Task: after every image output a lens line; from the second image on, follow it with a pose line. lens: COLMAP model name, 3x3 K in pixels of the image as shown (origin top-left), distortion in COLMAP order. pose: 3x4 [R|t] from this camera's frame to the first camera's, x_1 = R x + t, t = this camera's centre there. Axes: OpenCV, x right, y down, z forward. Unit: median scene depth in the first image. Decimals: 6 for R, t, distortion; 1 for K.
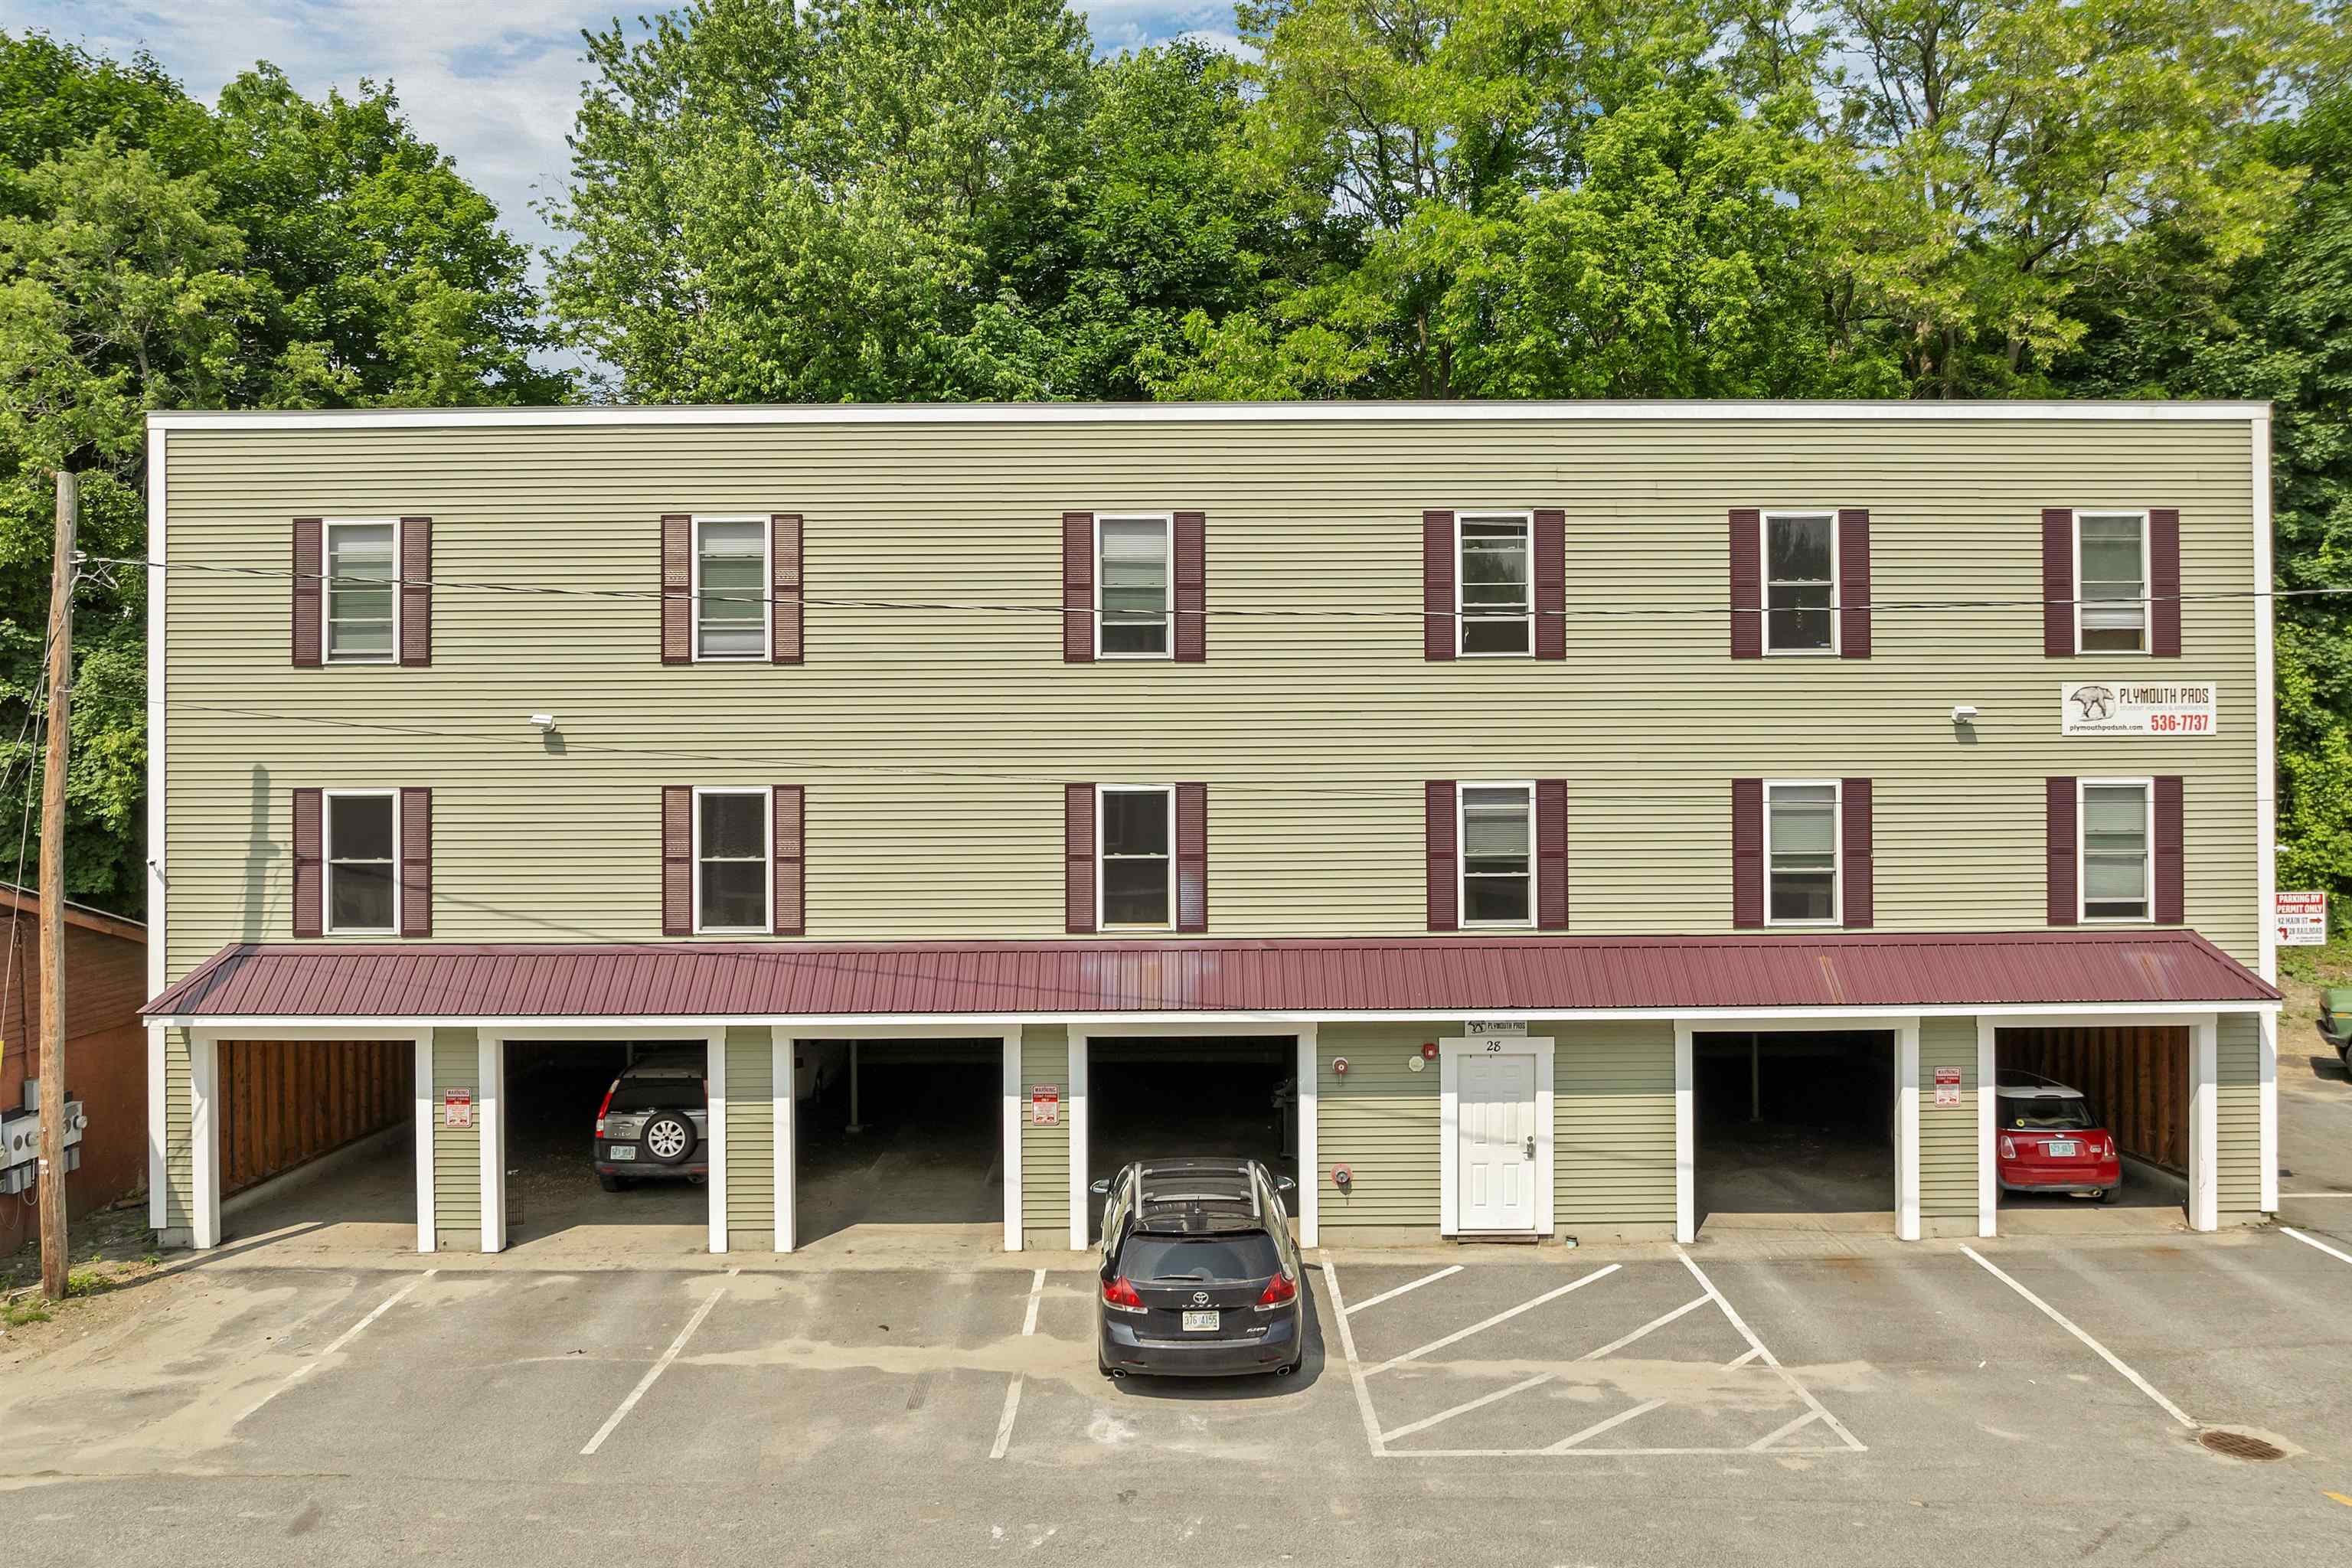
lens RADIAL K [[1626.4, 0, 1176.0], [0, 1626.4, 784.0], [0, 0, 1]] dist [-0.040201, 0.004286]
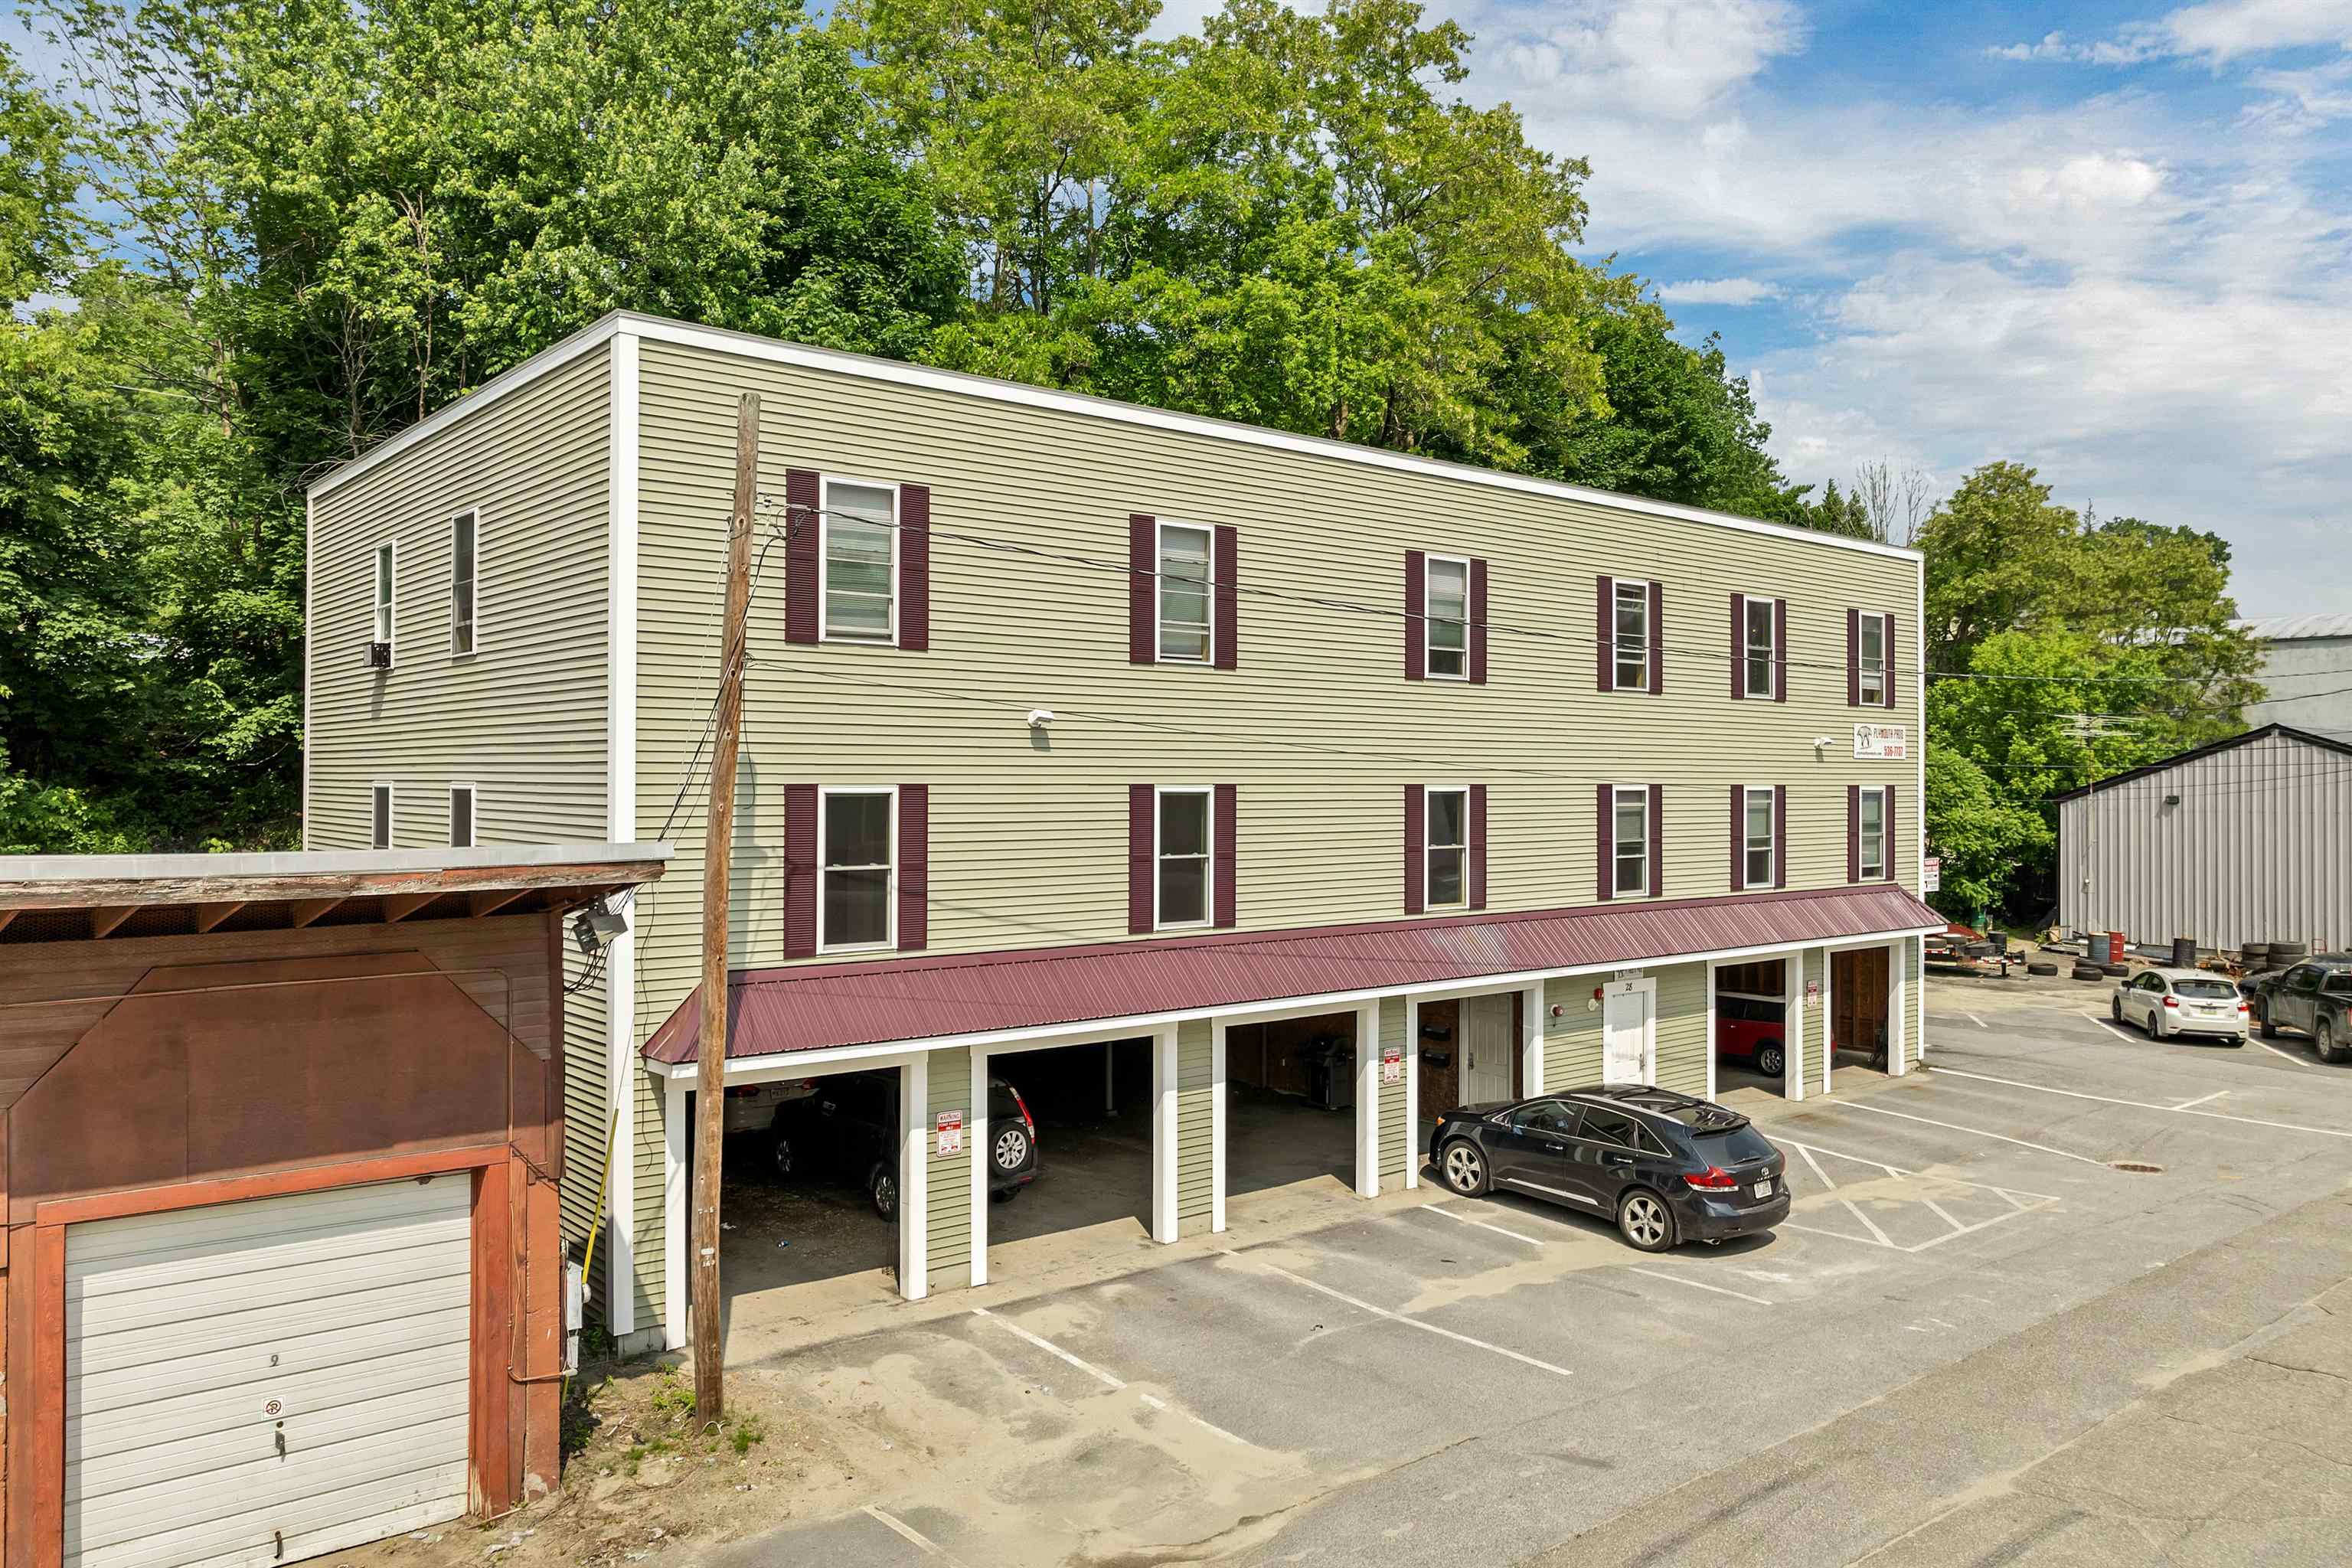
lens RADIAL K [[1682.4, 0, 1176.0], [0, 1682.4, 784.0], [0, 0, 1]] dist [-0.031994, -0.001324]
pose [[0.771598, 0.007259, 0.636069, -0.984780], [-0.015651, 0.999849, 0.007576, -0.007582], [-0.635918, -0.015801, 0.771595, 0.189913]]
